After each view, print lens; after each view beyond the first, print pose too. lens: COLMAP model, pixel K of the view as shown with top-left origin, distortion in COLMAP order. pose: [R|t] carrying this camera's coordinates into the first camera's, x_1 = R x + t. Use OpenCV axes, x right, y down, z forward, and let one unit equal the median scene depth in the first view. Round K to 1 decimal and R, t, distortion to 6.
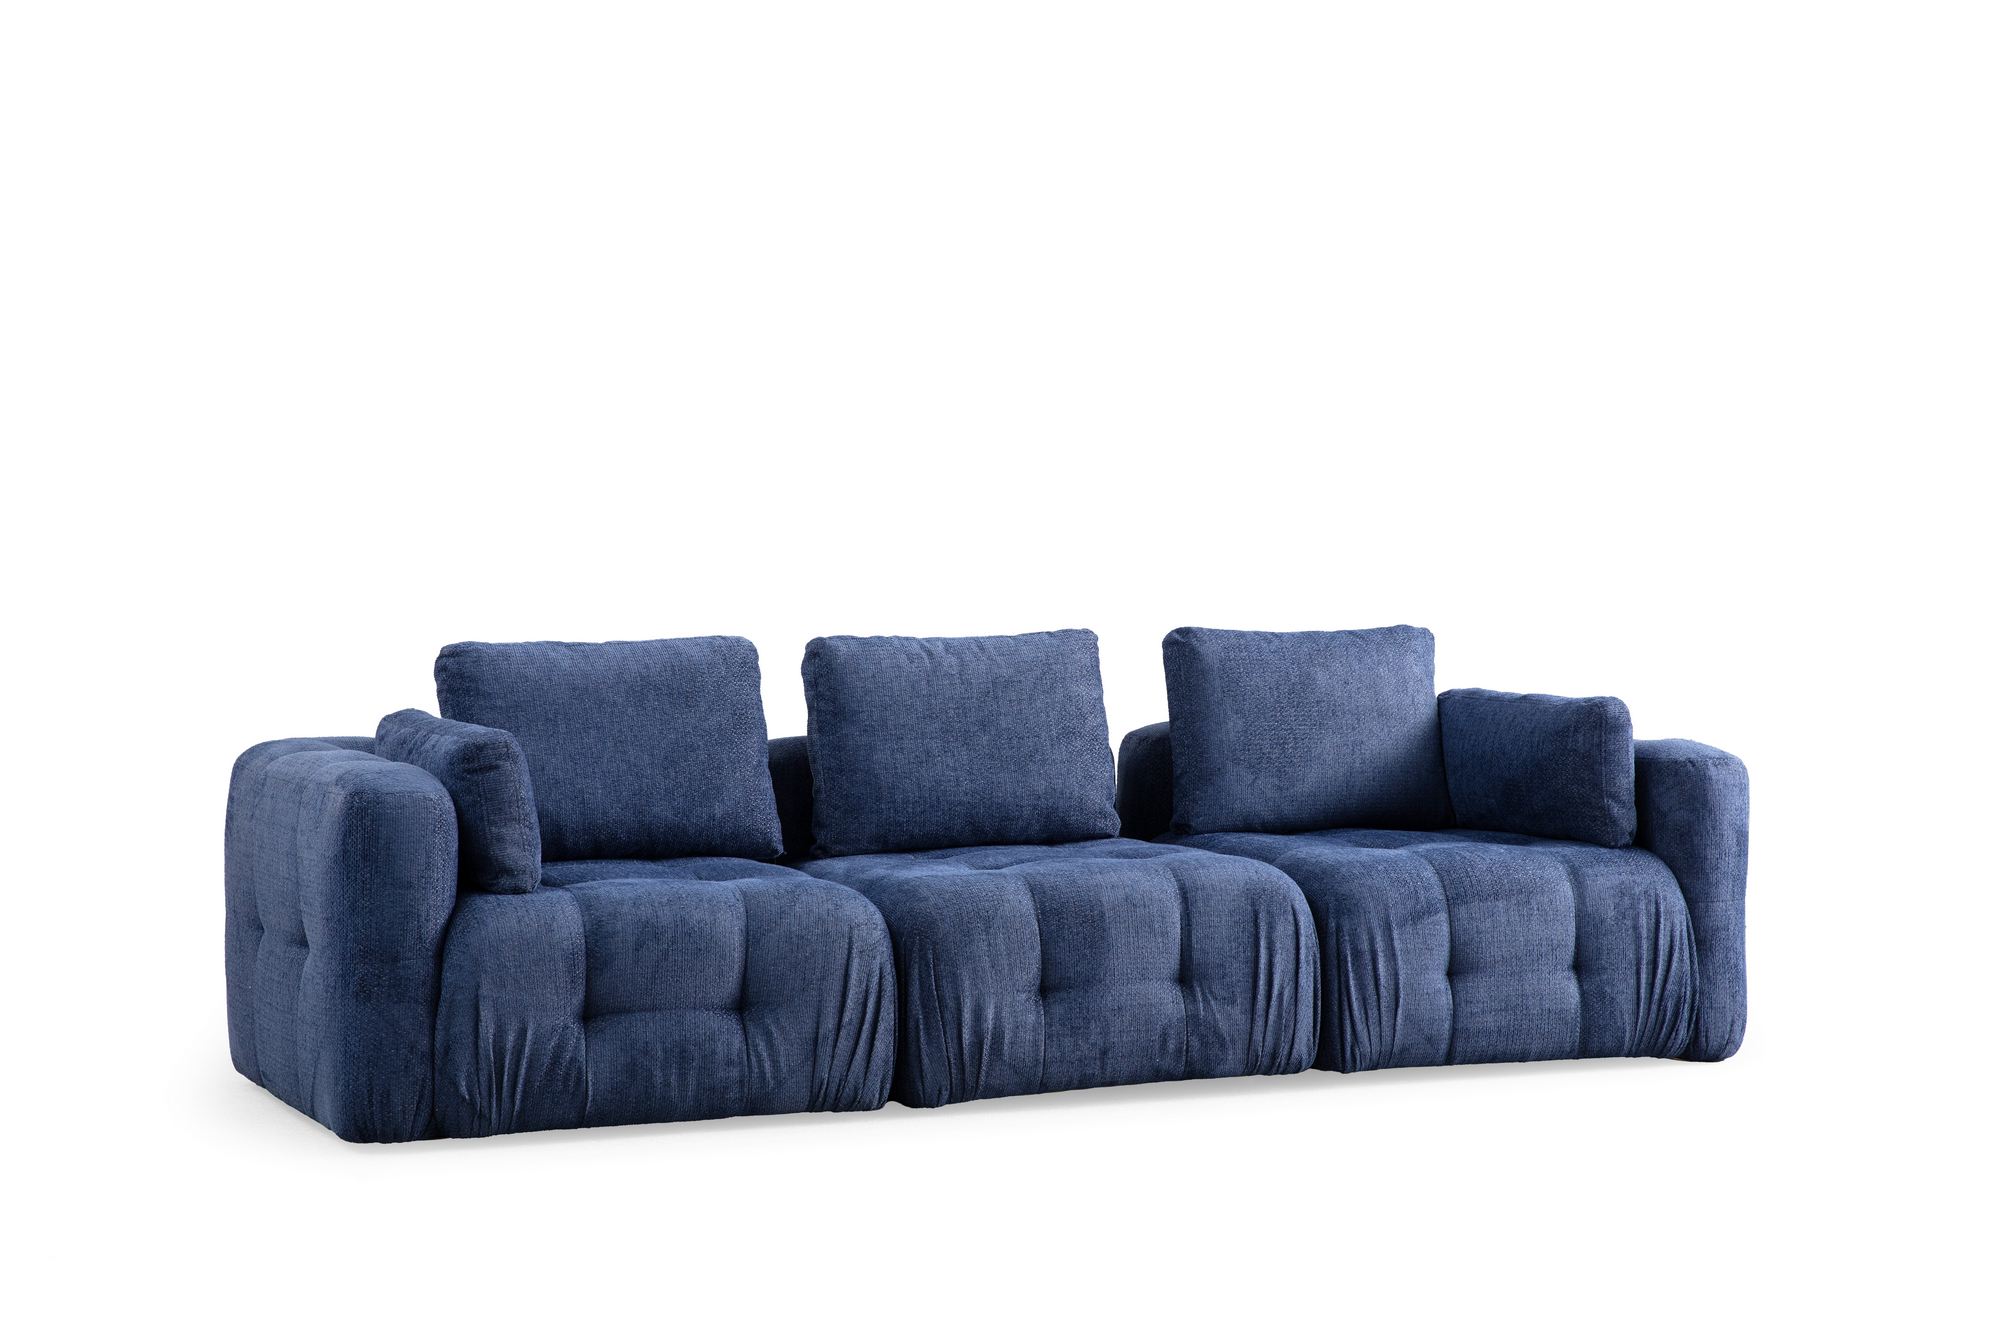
lens RADIAL K [[4060.4, 0, 1000.0], [0, 4060.4, 666.5], [0, 0, 1]] dist [0.074037, 0.139527]
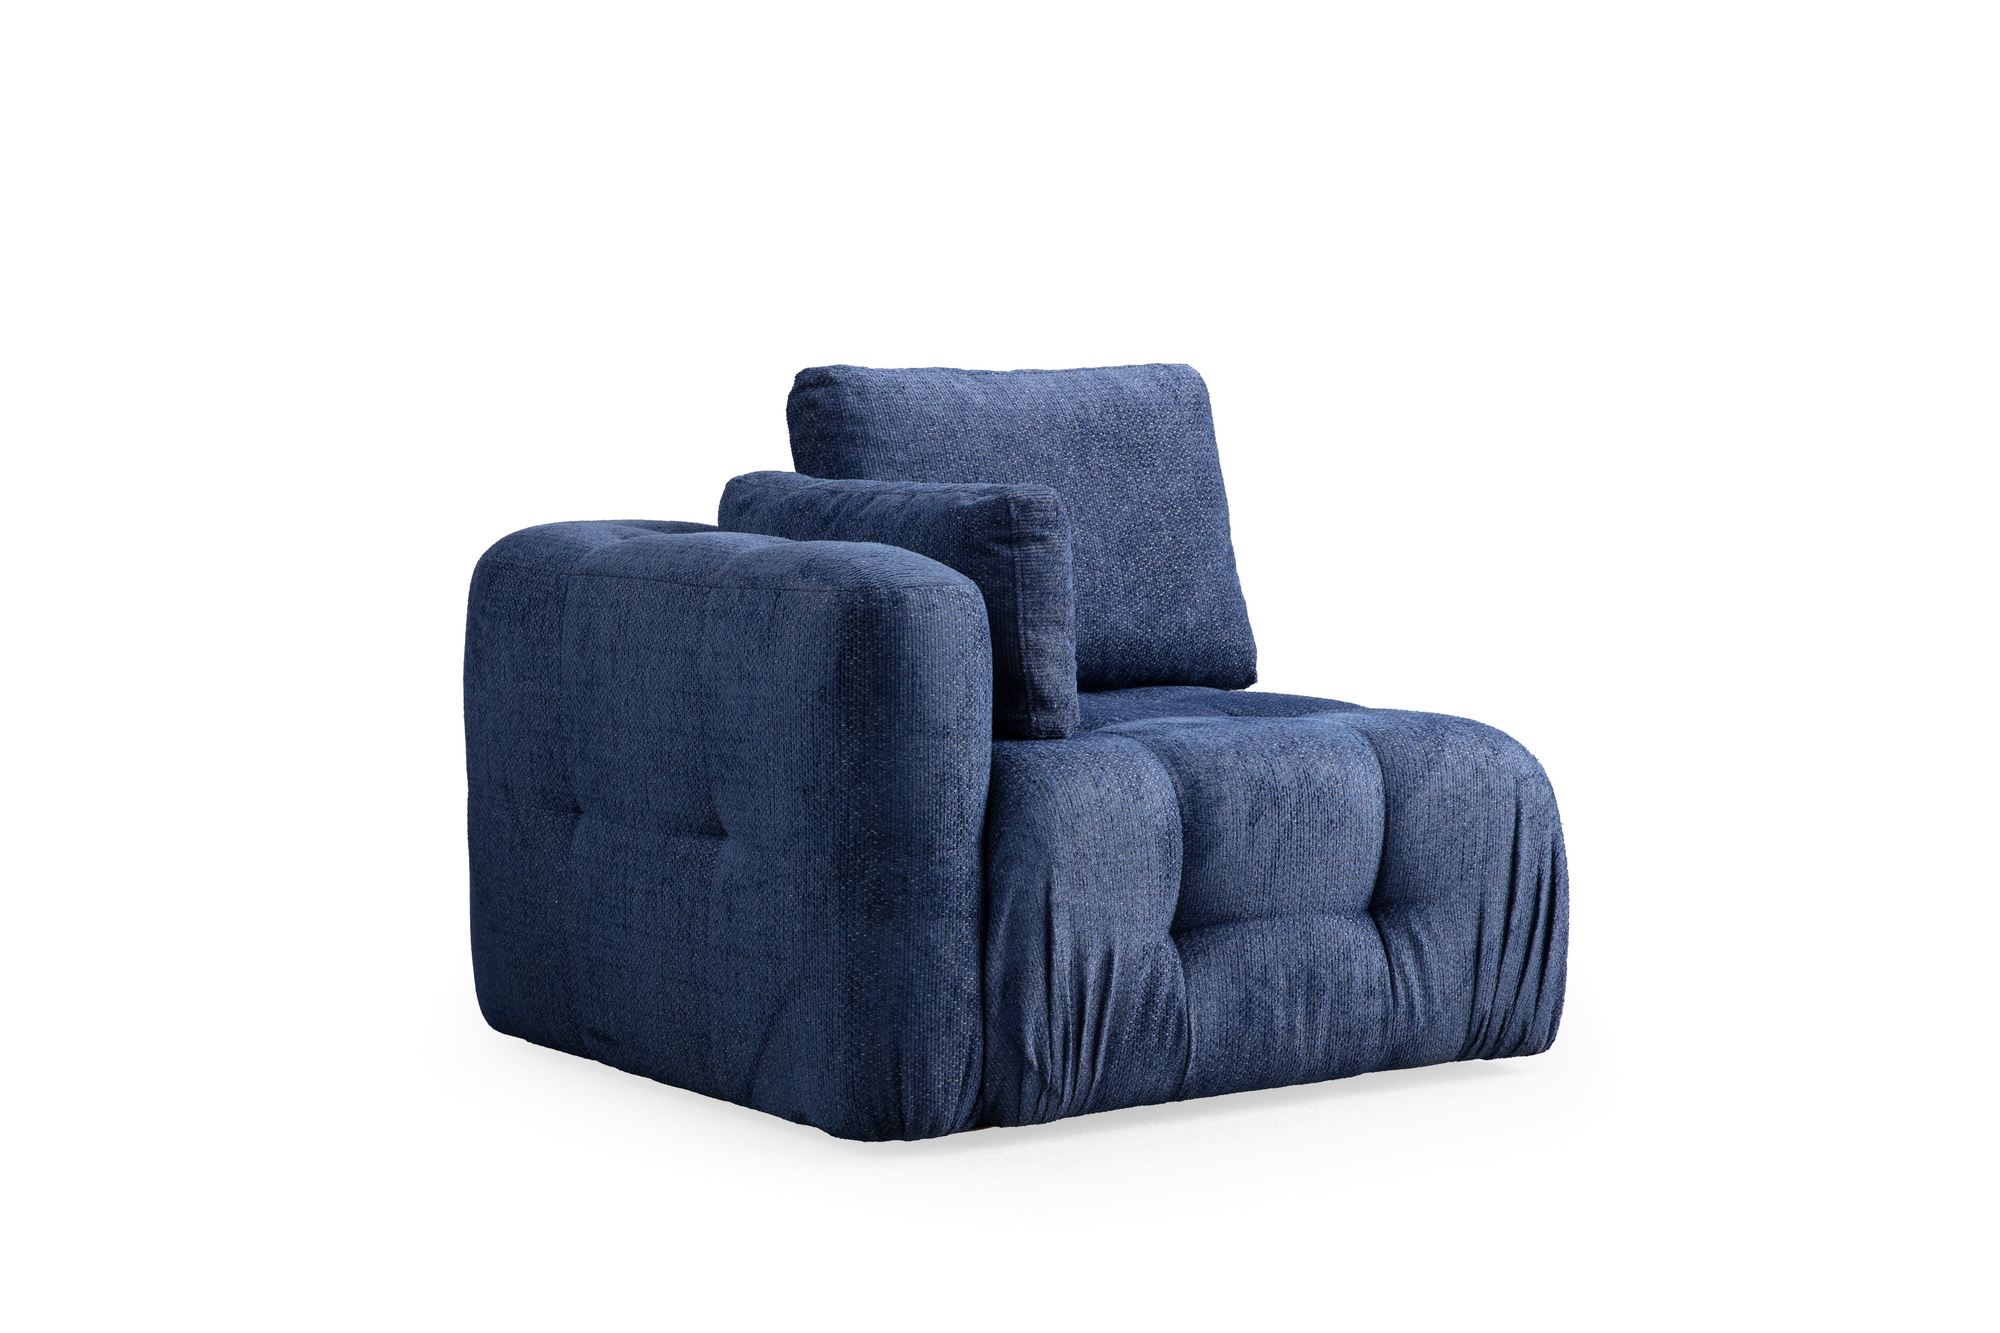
lens RADIAL K [[4060.4, 0, 1000.0], [0, 4060.4, 666.5], [0, 0, 1]] dist [0.074037, 0.139527]
pose [[0.982325, -0.023376, 0.185717, -0.236281], [0.017644, 0.999317, 0.032457, 0.021905], [-0.186349, -0.028607, 0.982067, 0.356285]]
